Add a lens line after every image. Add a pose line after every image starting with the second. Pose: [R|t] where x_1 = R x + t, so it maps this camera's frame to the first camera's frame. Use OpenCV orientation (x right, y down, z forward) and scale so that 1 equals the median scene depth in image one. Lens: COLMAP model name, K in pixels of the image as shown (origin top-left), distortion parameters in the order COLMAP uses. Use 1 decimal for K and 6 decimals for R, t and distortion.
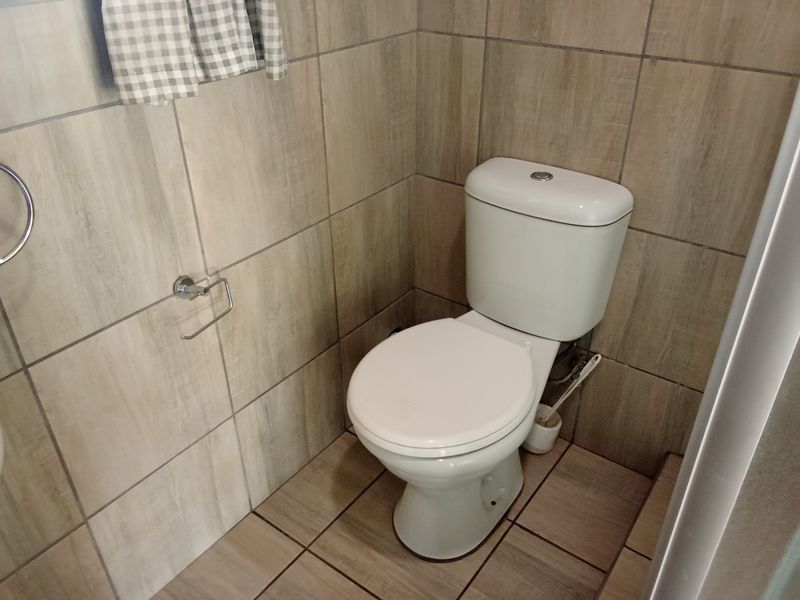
lens RADIAL K [[635.0, 0, 400.0], [0, 635.0, 300.0], [0, 0, 1]] dist [0.098405, -0.176040]
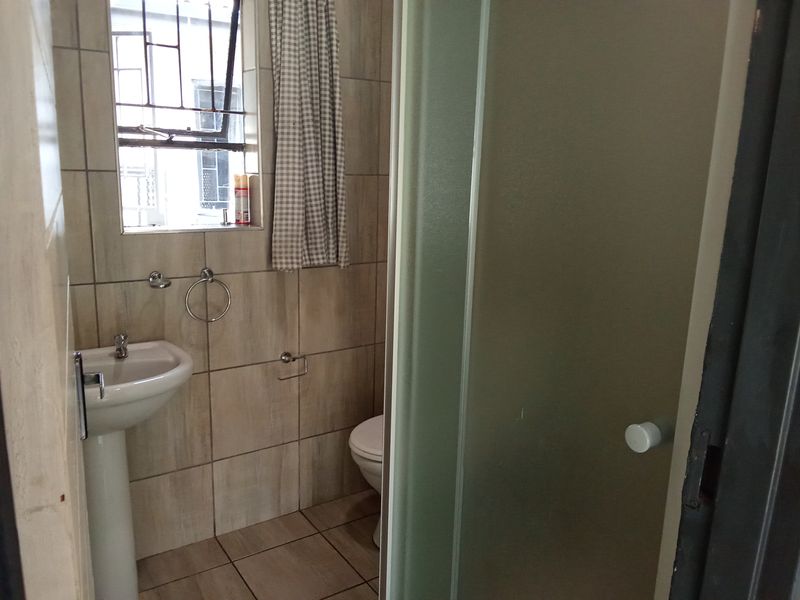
lens RADIAL K [[635.0, 0, 400.0], [0, 635.0, 300.0], [0, 0, 1]] dist [0.098405, -0.176040]
pose [[0.941383, 0.106633, -0.320043, 0.740906], [-0.206347, 0.932556, -0.296243, 0.387665], [0.266869, 0.344918, 0.899896, -0.938599]]
